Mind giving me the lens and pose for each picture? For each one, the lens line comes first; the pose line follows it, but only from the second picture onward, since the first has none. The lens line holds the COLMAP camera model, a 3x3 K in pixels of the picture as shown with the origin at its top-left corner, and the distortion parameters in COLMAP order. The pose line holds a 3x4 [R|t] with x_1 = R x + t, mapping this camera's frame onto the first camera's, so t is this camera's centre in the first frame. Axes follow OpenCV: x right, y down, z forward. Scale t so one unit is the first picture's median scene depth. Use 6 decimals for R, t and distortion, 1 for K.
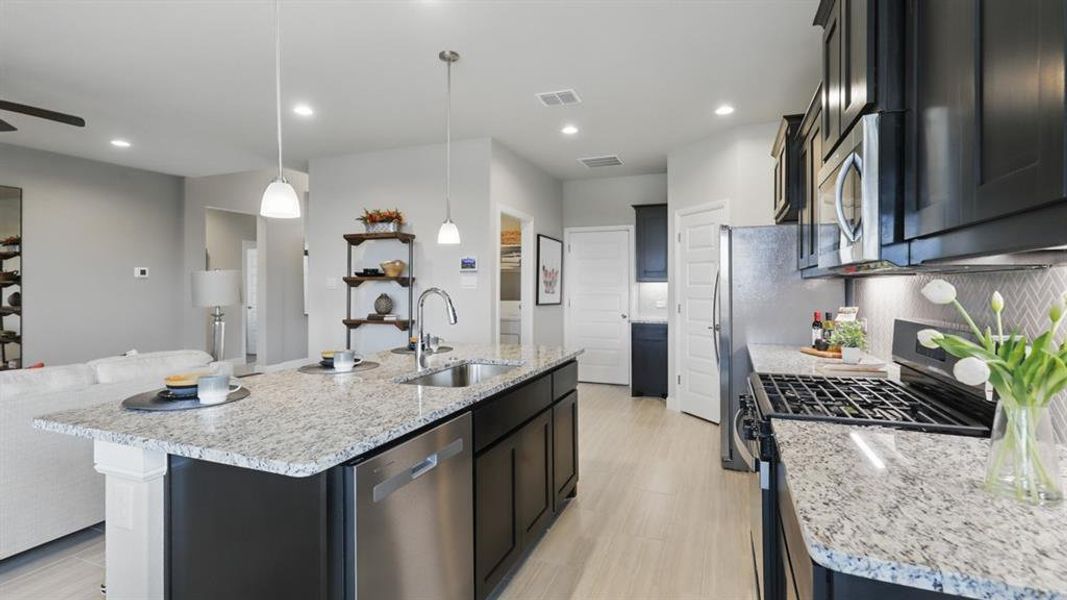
lens RADIAL K [[492.1, 0, 533.0], [0, 492.1, 288.0], [0, 0, 1]] dist [-0.000145, -0.000099]
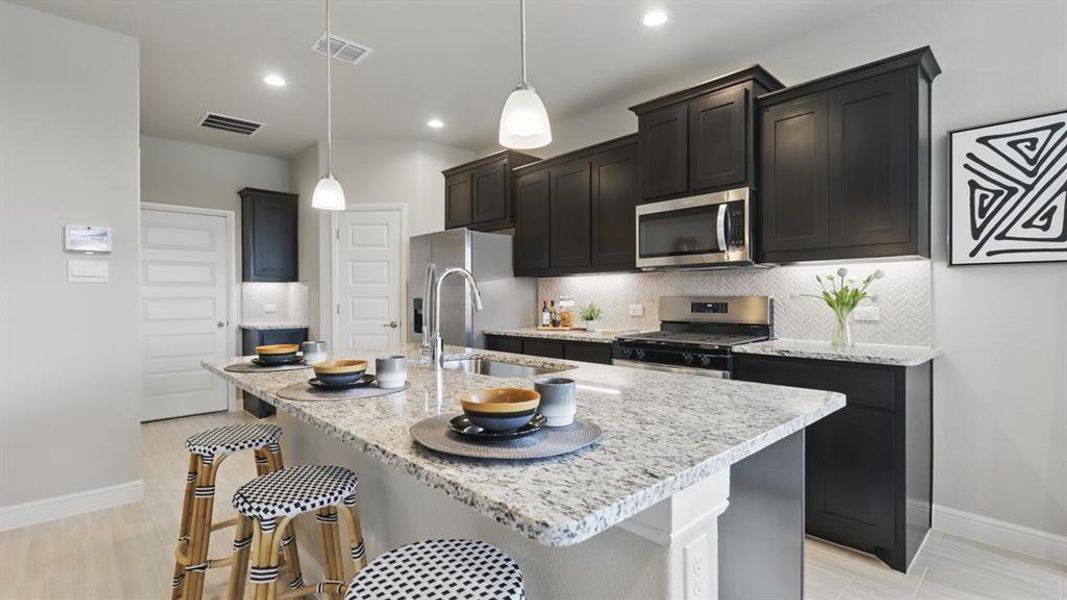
lens RADIAL K [[494.8, 0, 533.5], [0, 494.8, 300.0], [0, 0, 1]] dist [-0.000325, -0.000036]
pose [[0.428416, -0.009219, 0.903535, -0.412599], [0.010166, 0.999934, 0.005382, 0.023913], [-0.903524, 0.006880, 0.428481, 0.260294]]
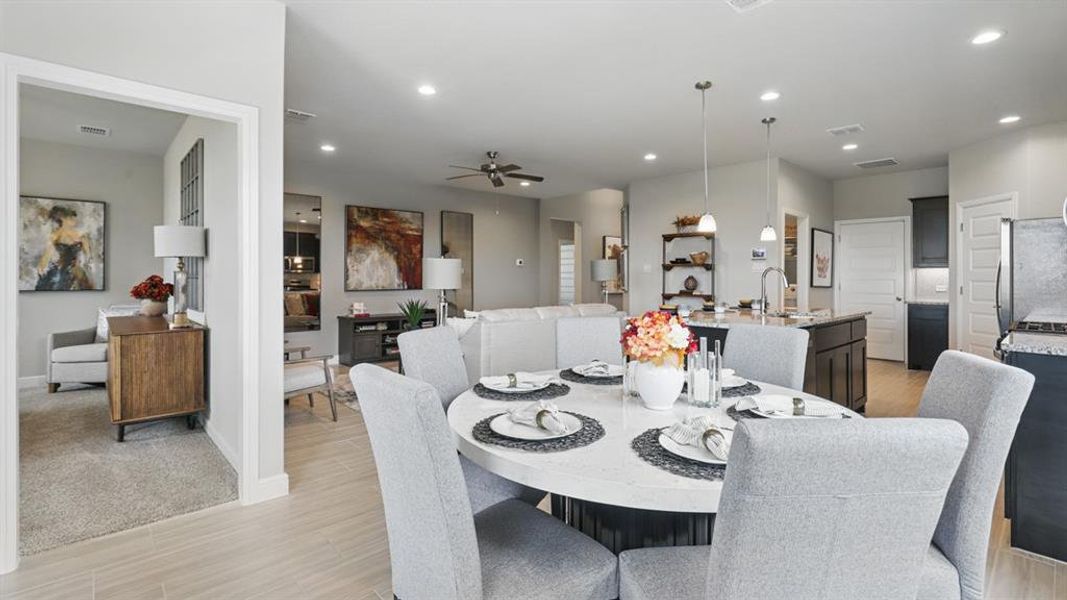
lens RADIAL K [[485.6, 0, 534.9], [0, 485.6, 277.2], [0, 0, 1]] dist [0.002097, 0.000233]
pose [[0.902722, 0.004509, -0.430202, -0.105943], [-0.006496, 0.999974, -0.003150, 0.022342], [0.430176, 0.005638, 0.902727, -0.428008]]
